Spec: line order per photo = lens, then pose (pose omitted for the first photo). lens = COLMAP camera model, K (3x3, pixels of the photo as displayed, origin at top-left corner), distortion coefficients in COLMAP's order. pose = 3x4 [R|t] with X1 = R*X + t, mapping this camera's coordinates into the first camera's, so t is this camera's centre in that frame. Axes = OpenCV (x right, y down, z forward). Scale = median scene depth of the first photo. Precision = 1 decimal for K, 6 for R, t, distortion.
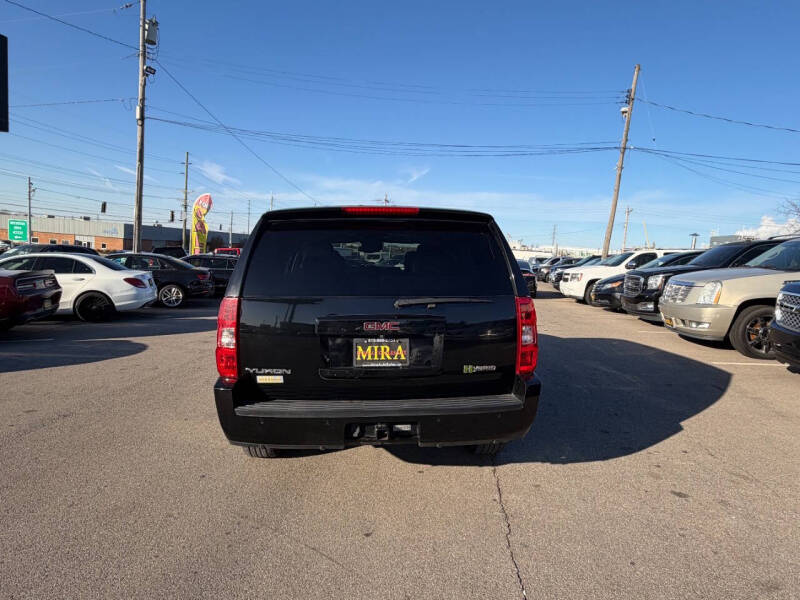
lens RADIAL K [[474.3, 0, 400.0], [0, 474.3, 300.0], [0, 0, 1]] dist [-0.004549, -0.001905]
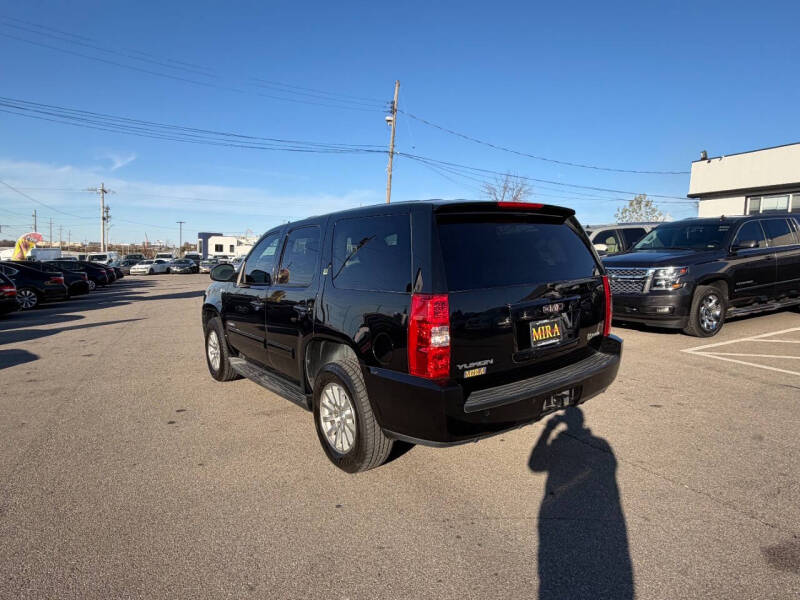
lens RADIAL K [[474.3, 0, 400.0], [0, 474.3, 300.0], [0, 0, 1]] dist [-0.004549, -0.001905]
pose [[0.827707, -0.090913, 0.553747, -0.174902], [0.085349, 0.995704, 0.035899, -0.006580], [-0.554631, 0.017547, 0.831911, 0.045704]]
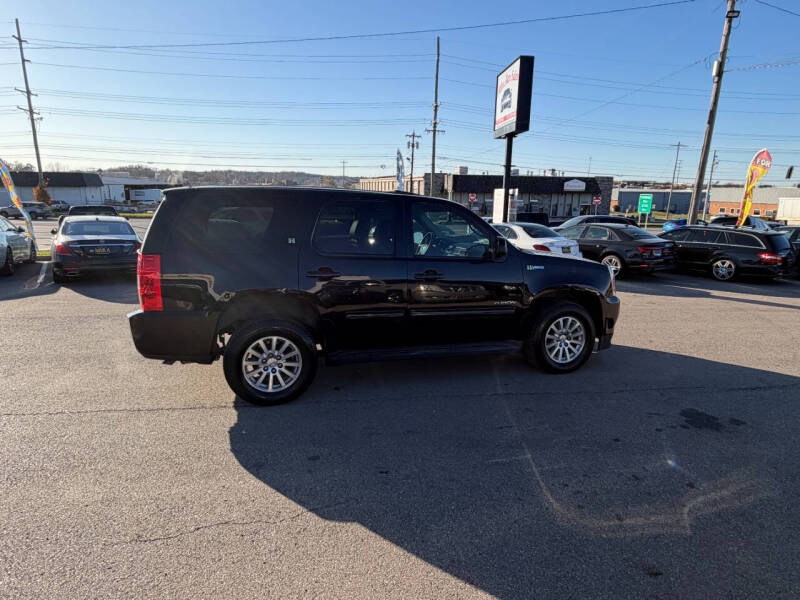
lens RADIAL K [[481.5, 0, 400.0], [0, 481.5, 300.0], [0, 0, 1]] dist [-0.000363, 0.001863]
pose [[0.206914, 0.155387, -0.965941, 0.334741], [-0.100886, 0.985432, 0.136912, -0.026140], [0.973144, 0.069121, 0.219576, 0.273489]]
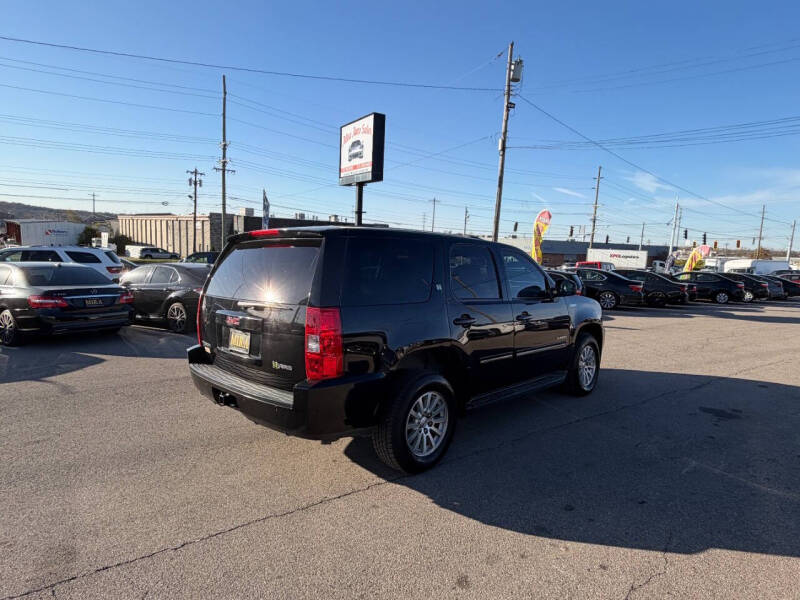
lens RADIAL K [[481.5, 0, 400.0], [0, 481.5, 300.0], [0, 0, 1]] dist [-0.000363, 0.001863]
pose [[0.647991, 0.055463, -0.759626, 0.233090], [-0.077654, 0.996959, 0.006549, -0.008685], [0.757679, 0.054744, 0.650327, 0.084705]]
